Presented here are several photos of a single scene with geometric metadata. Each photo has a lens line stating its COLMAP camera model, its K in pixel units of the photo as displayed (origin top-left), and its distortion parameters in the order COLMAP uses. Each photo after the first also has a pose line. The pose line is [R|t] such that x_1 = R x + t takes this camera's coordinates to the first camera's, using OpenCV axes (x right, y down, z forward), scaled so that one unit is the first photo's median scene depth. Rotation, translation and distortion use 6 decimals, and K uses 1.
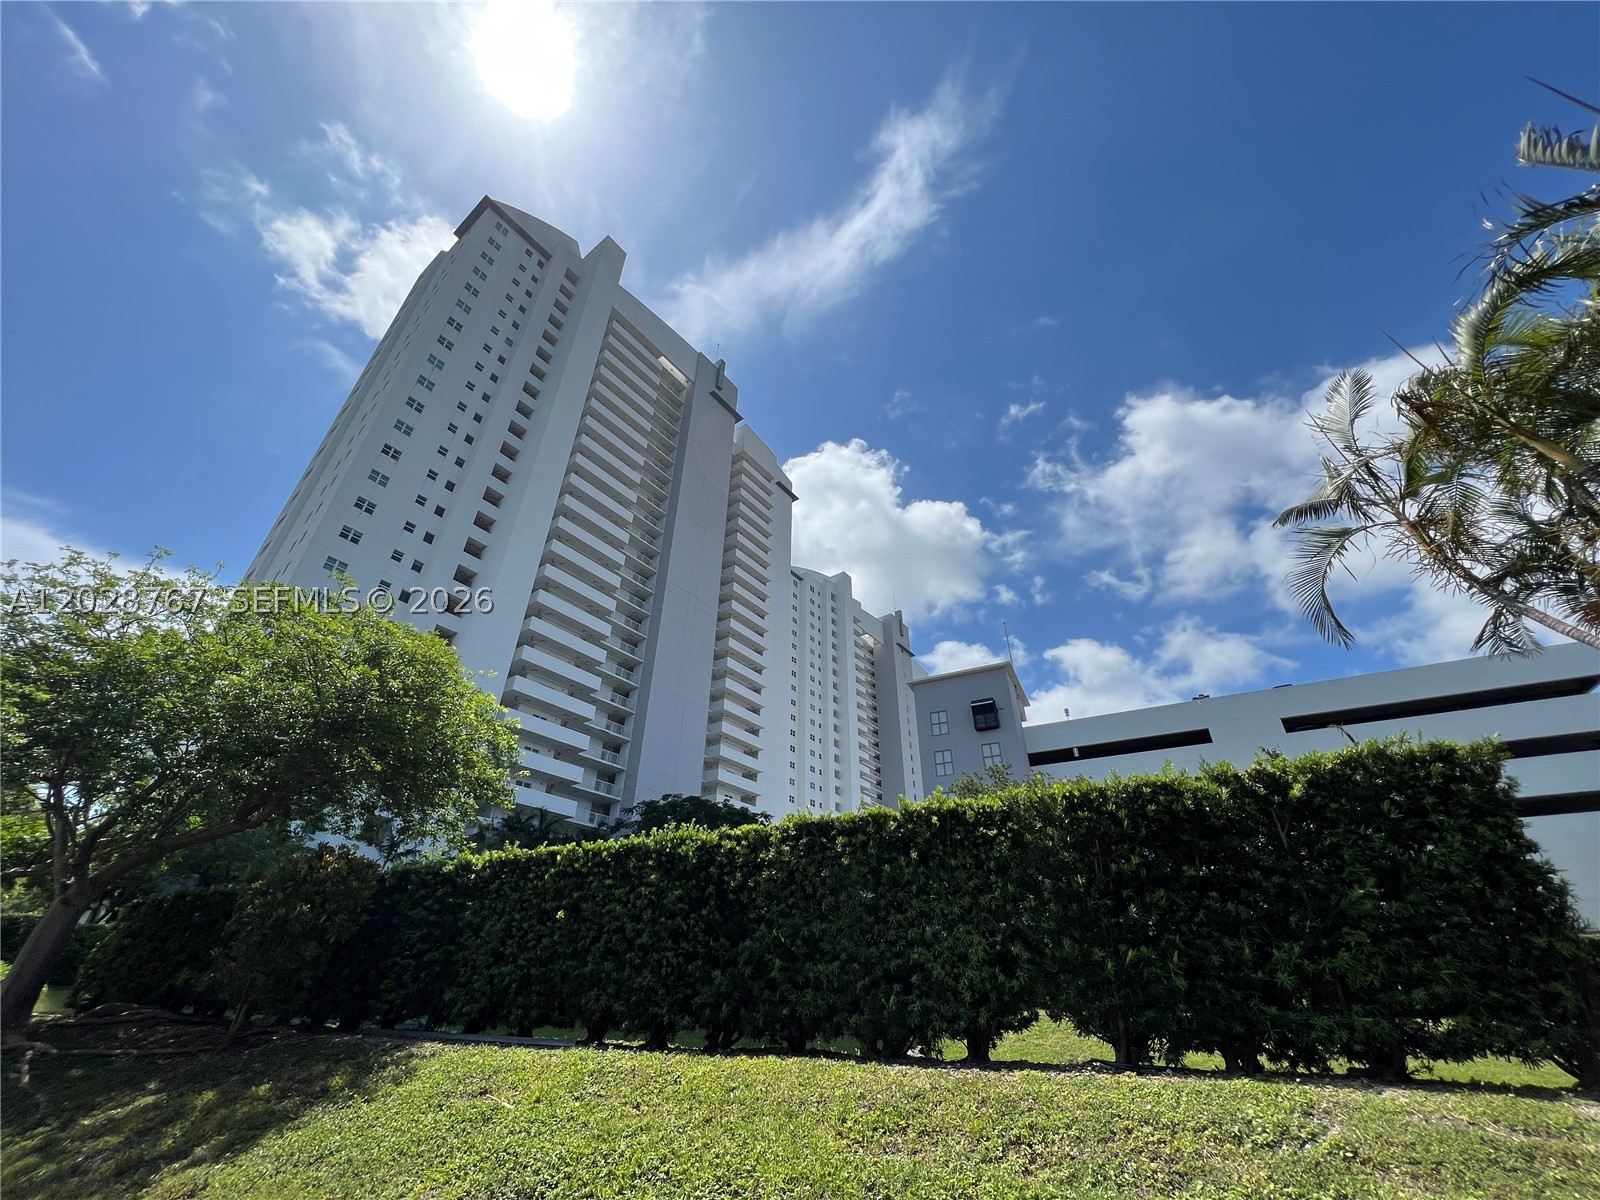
lens RADIAL K [[641.4, 0, 800.0], [0, 641.4, 600.0], [0, 0, 1]] dist [-0.000575, -0.000066]
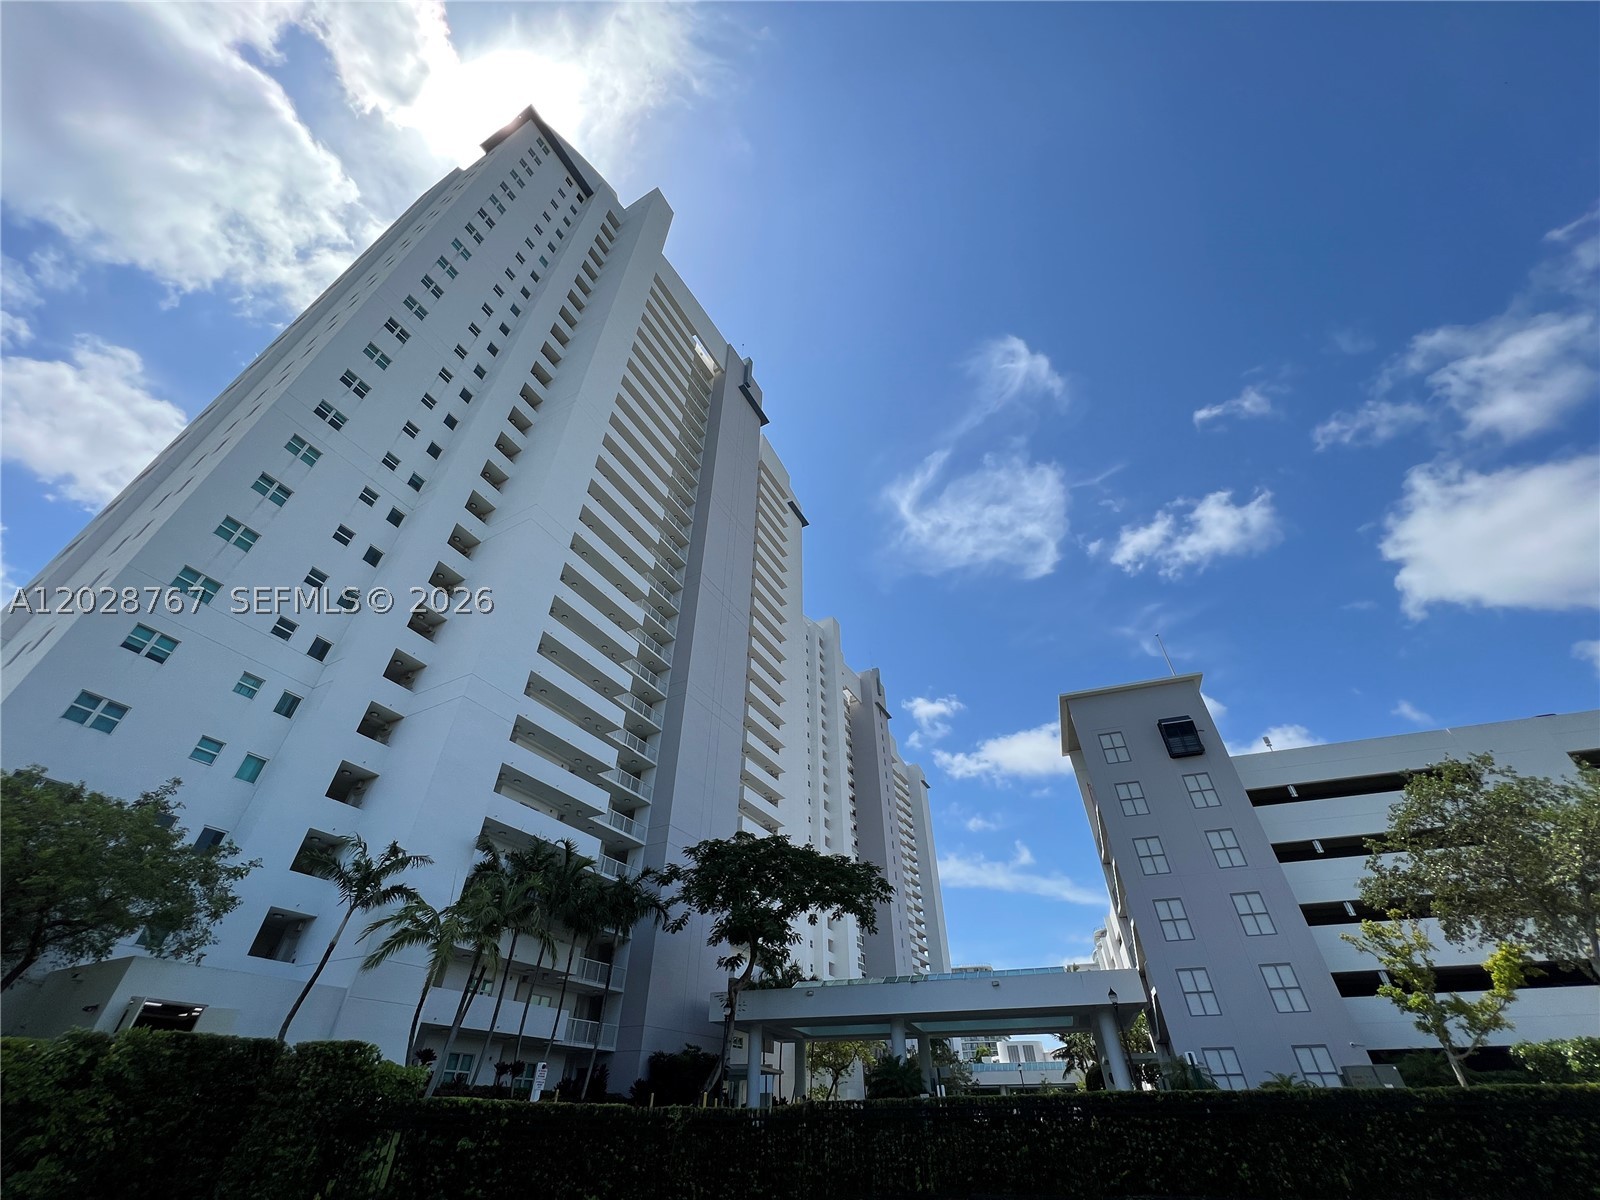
lens RADIAL K [[641.4, 0, 800.0], [0, 641.4, 600.0], [0, 0, 1]] dist [-0.000575, -0.000066]
pose [[0.986921, 0.091391, 0.132794, -0.180261], [-0.074471, 0.989074, -0.127226, 0.093448], [-0.142971, 0.115673, 0.982944, 0.179586]]
